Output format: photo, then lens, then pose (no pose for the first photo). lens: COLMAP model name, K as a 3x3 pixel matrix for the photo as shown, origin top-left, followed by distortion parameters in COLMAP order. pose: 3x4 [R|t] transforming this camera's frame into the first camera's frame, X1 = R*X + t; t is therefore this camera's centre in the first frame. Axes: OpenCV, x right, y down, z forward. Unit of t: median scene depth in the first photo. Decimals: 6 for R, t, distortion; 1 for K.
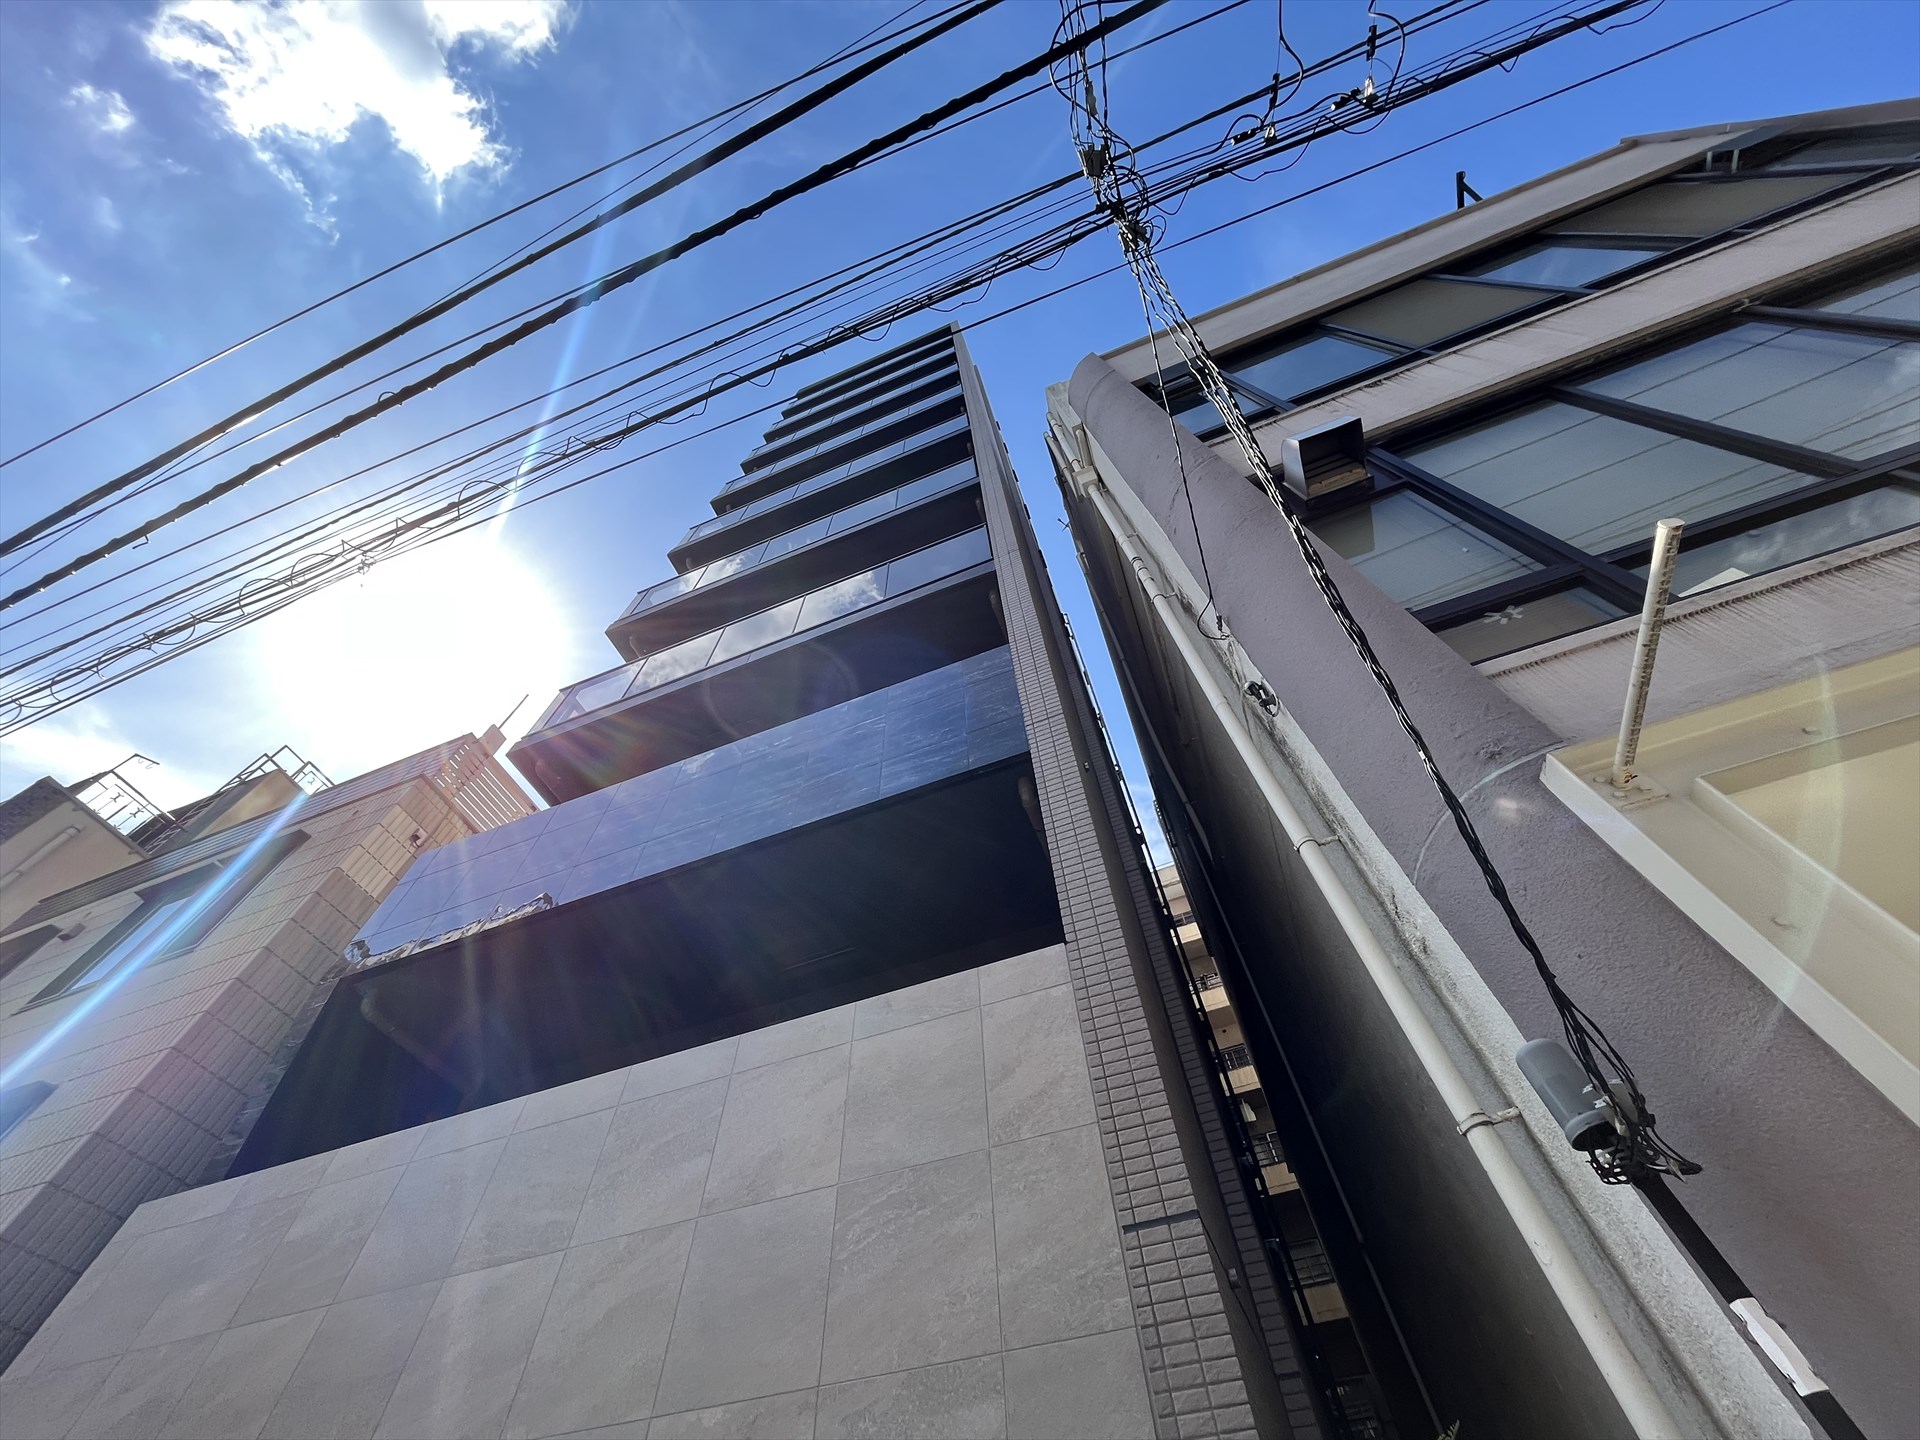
lens RADIAL K [[776.3, 0, 965.2], [0, 776.3, 720.4], [0, 0, 1]] dist [-0.006548, 0.000519]
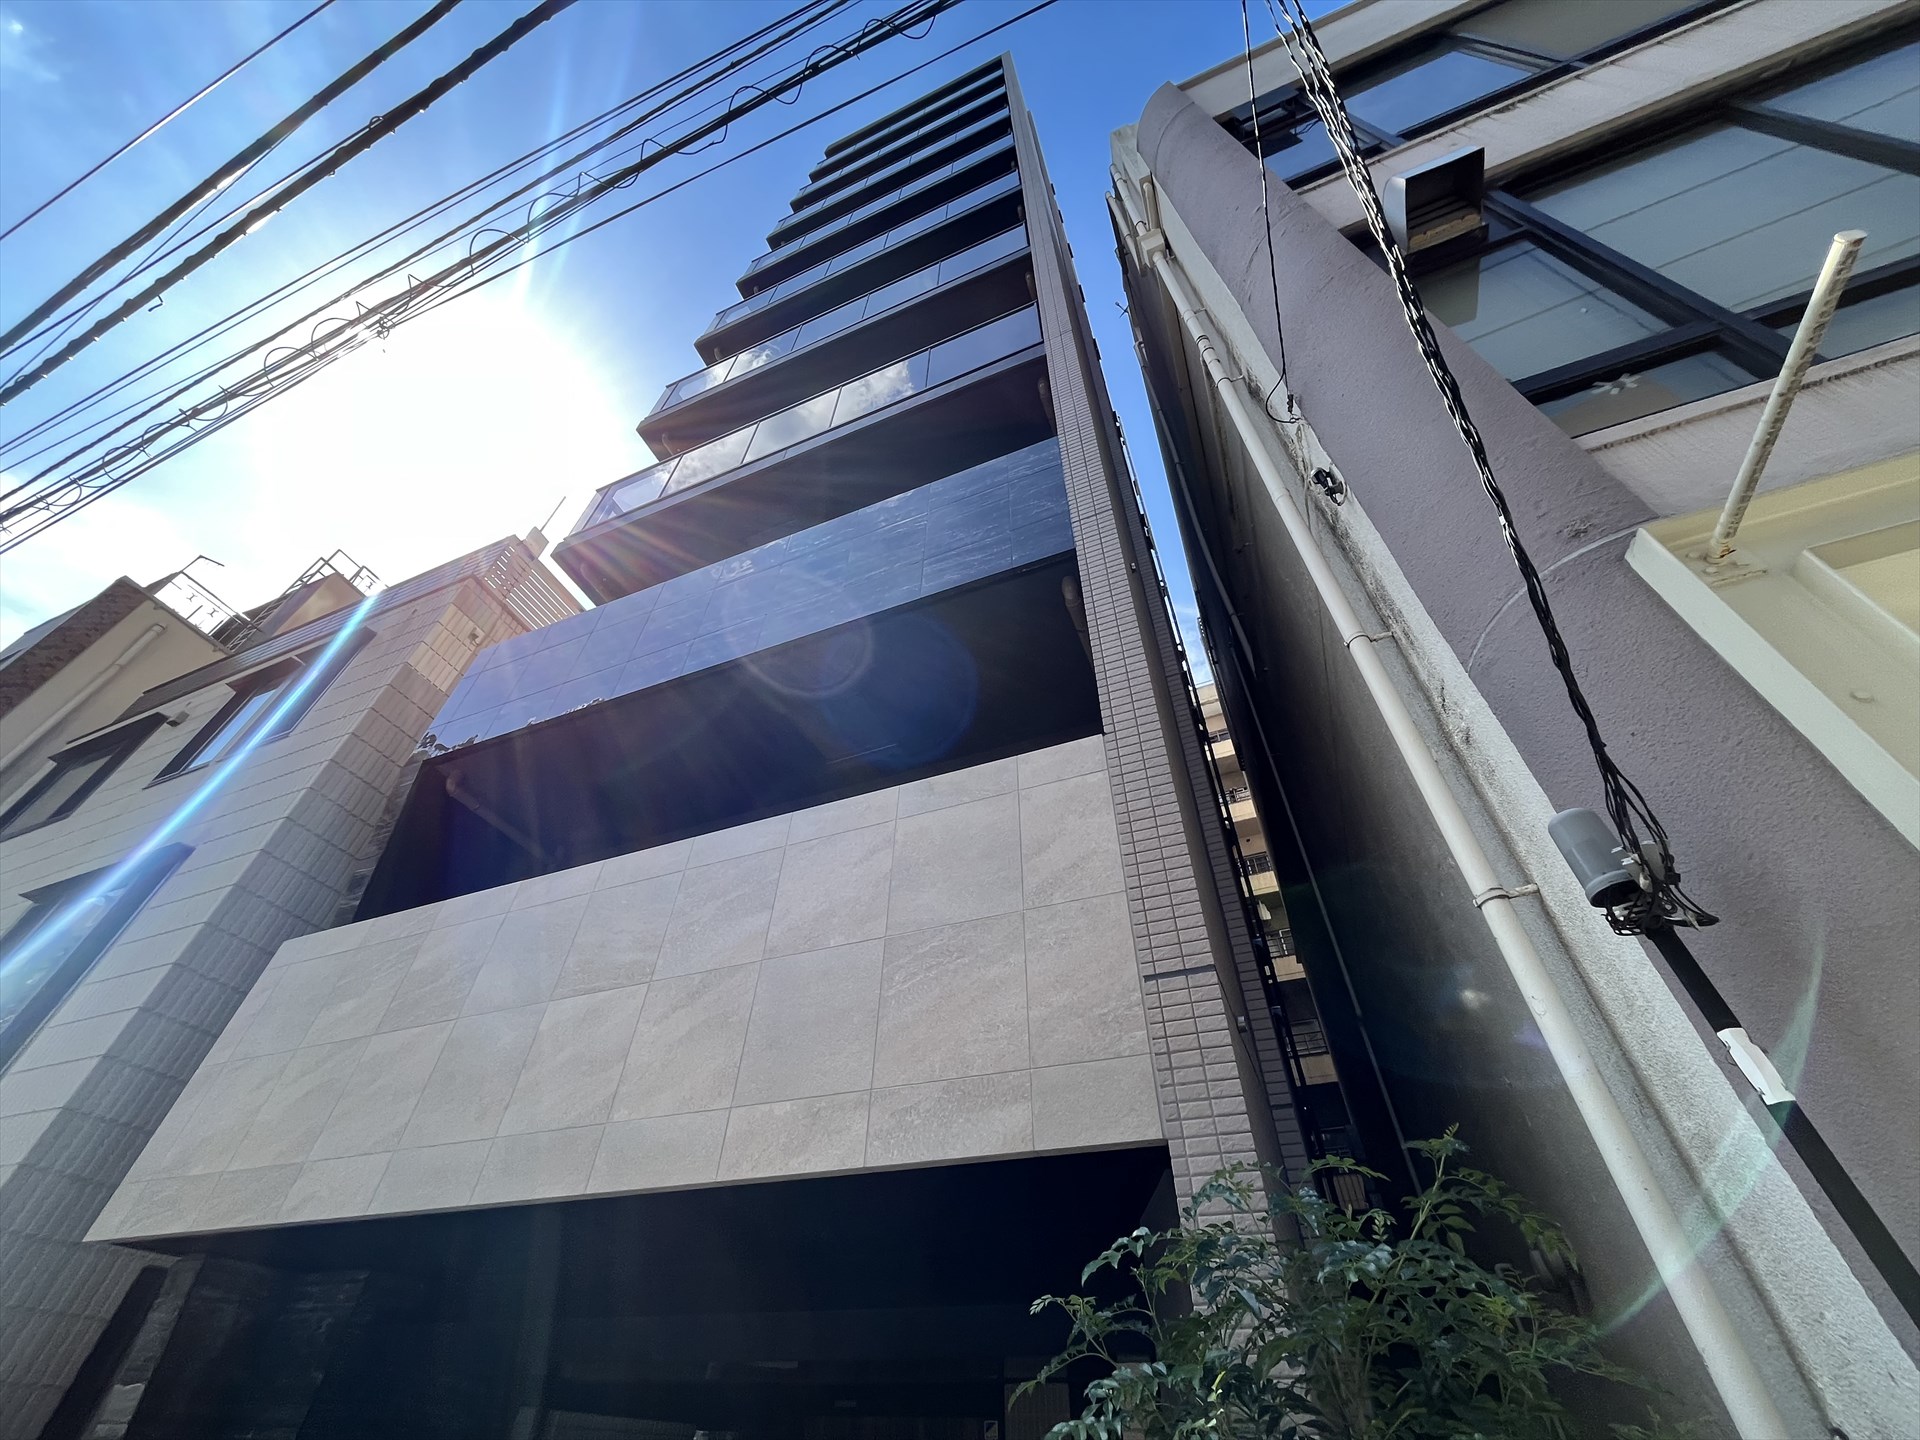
lens RADIAL K [[776.3, 0, 964.5], [0, 776.3, 724.5], [0, 0, 1]] dist [-0.006548, 0.000519]
pose [[0.998550, 0.023143, -0.048609, -0.003775], [-0.011247, 0.972642, 0.232037, 0.038735], [0.052650, -0.231154, 0.971492, 0.000776]]
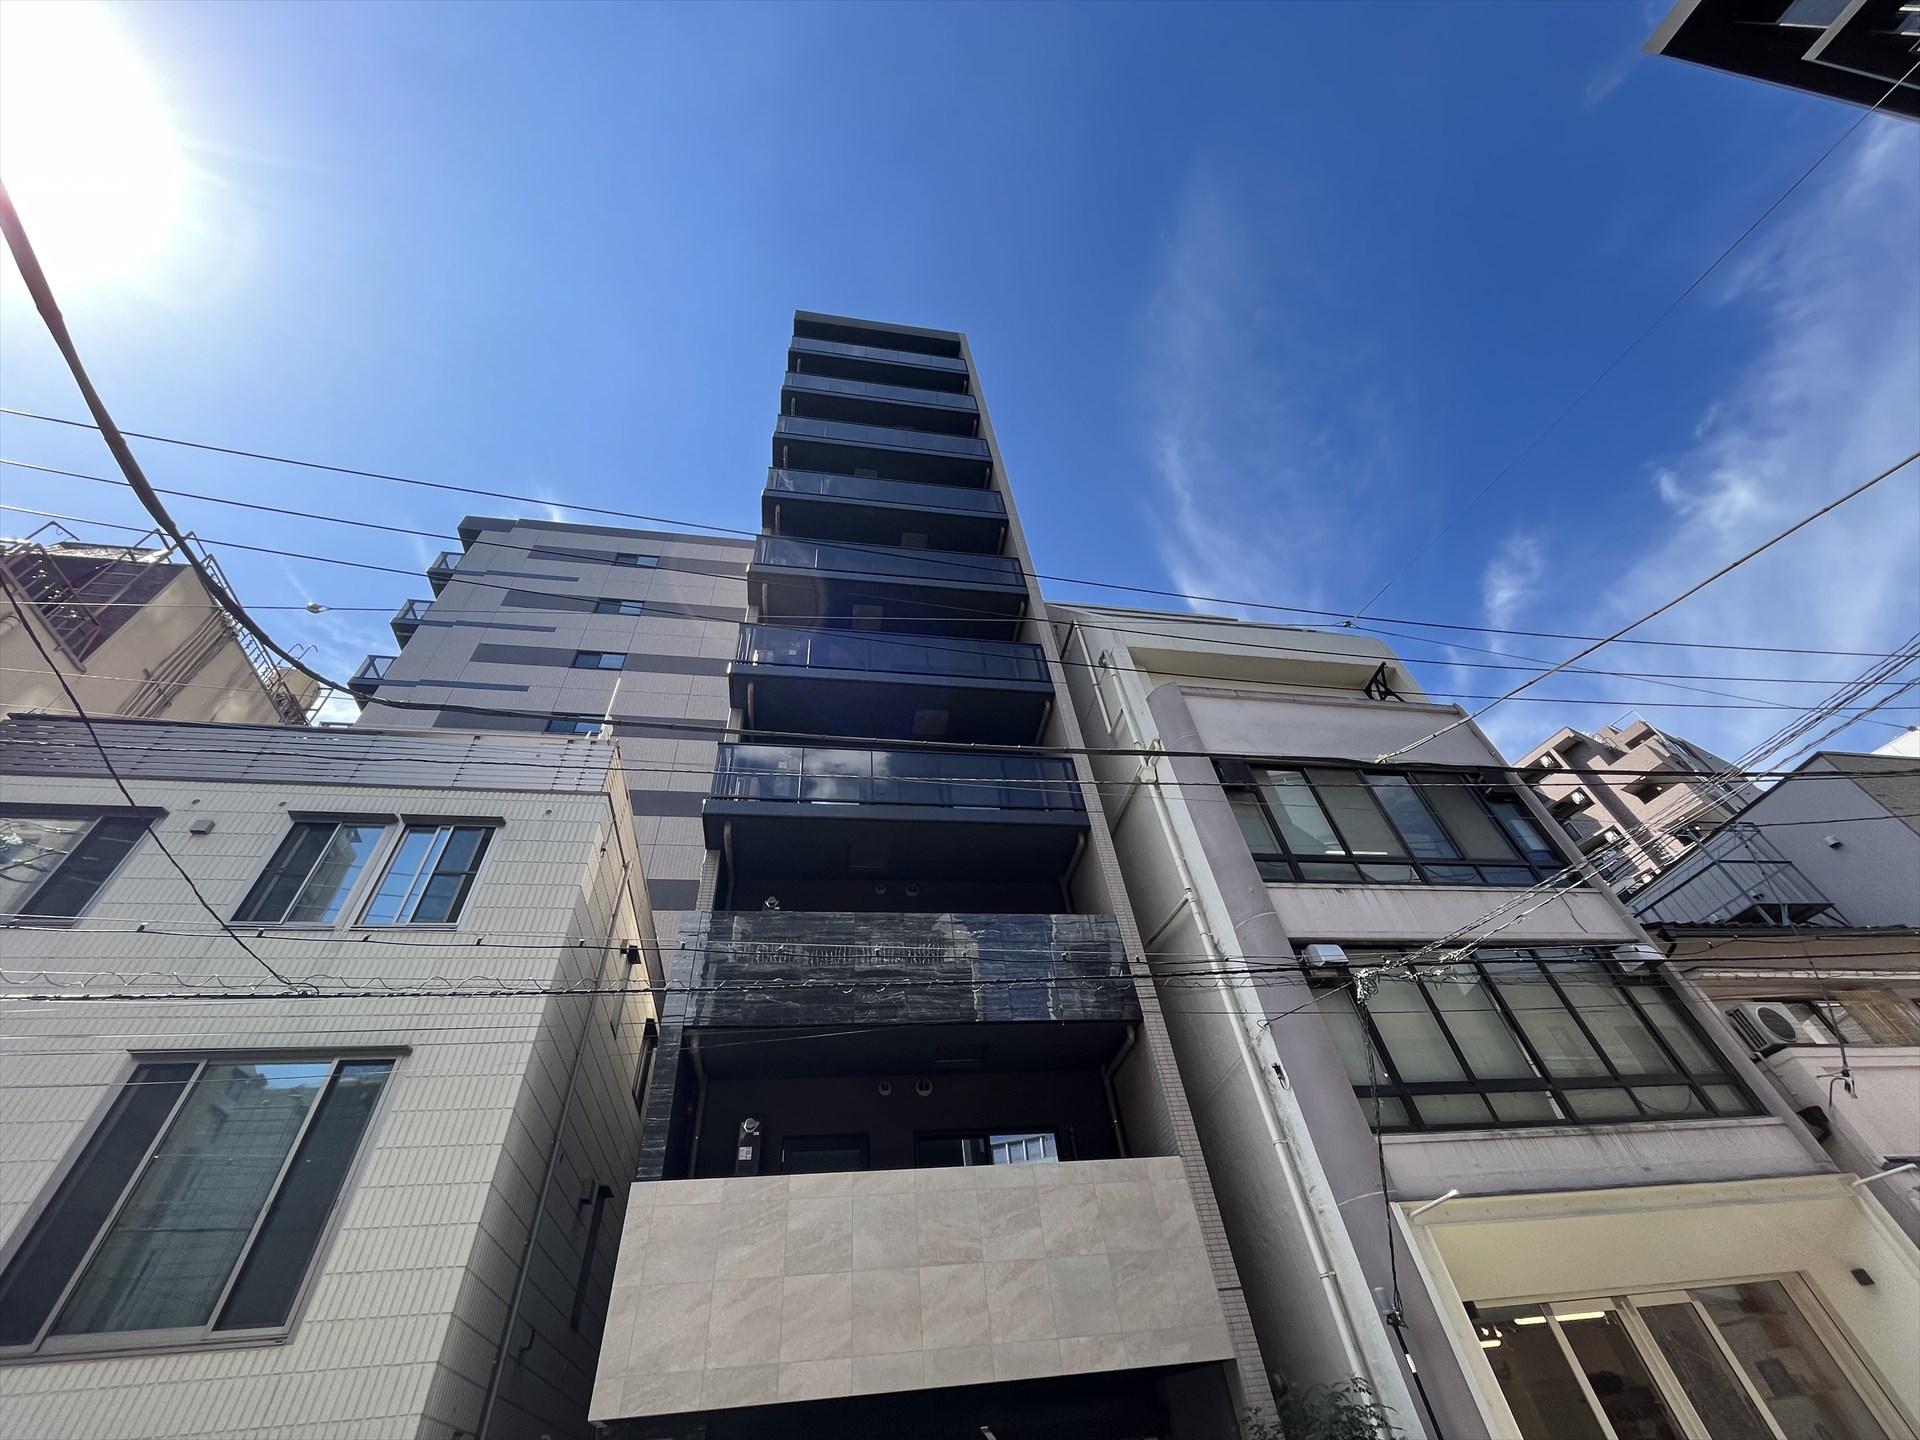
lens RADIAL K [[776.3, 0, 957.3], [0, 776.3, 711.8], [0, 0, 1]] dist [-0.006548, 0.000519]
pose [[0.867421, 0.325884, 0.376007, -1.797158], [-0.382711, 0.919892, 0.085620, -0.905984], [-0.317983, -0.218171, 0.922653, -0.682114]]
